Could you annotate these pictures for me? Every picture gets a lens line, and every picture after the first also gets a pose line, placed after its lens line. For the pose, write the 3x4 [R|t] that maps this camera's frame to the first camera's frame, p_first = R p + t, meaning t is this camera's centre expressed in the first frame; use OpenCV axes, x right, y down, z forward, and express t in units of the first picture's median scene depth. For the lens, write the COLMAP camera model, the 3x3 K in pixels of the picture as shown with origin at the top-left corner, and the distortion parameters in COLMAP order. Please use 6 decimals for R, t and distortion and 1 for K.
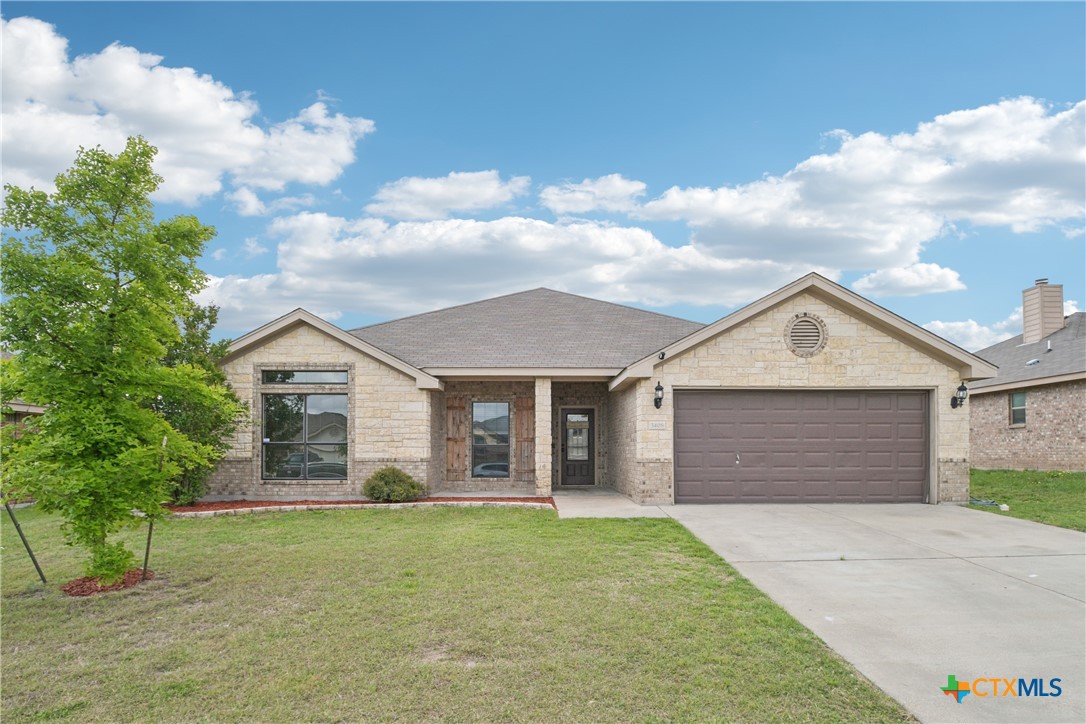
lens RADIAL K [[618.0, 0, 534.4], [0, 618.0, 451.6], [0, 0, 1]] dist [-0.015171, -0.001688]
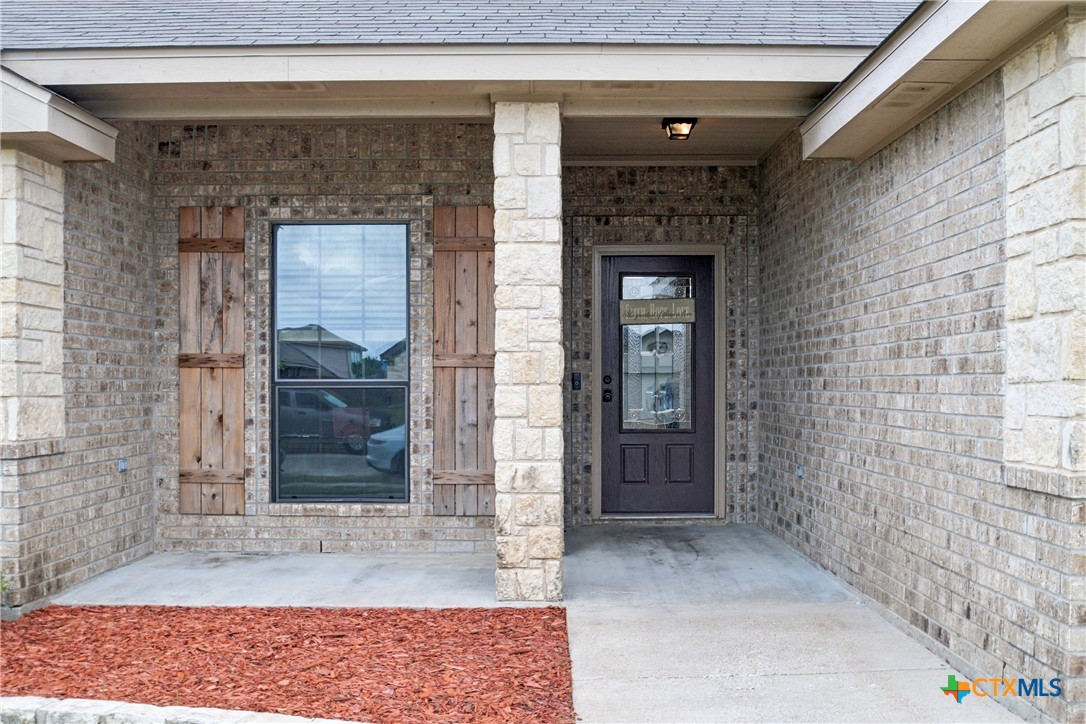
lens RADIAL K [[1075.3, 0, 542.2], [0, 1075.3, 405.7], [0, 0, 1]] dist [-0.072953, 0.000000]
pose [[0.999967, -0.000809, -0.008123, 0.024351], [0.001008, 0.999698, 0.024554, -0.013621], [0.008100, -0.024561, 0.999666, 0.614285]]
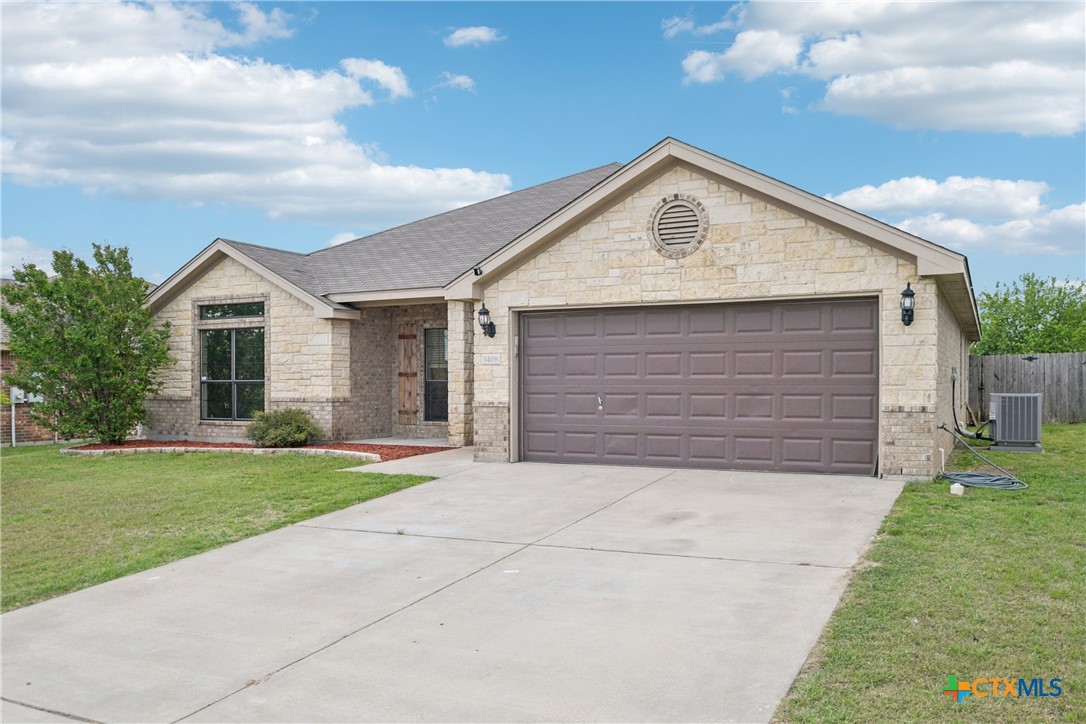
lens RADIAL K [[895.4, 0, 554.4], [0, 895.4, 413.9], [0, 0, 1]] dist [-0.072068, -0.000578]
pose [[0.885057, 0.014583, -0.465255, 0.695683], [0.004737, 0.999175, 0.040331, -0.016728], [0.465459, -0.037899, 0.884258, 0.034062]]
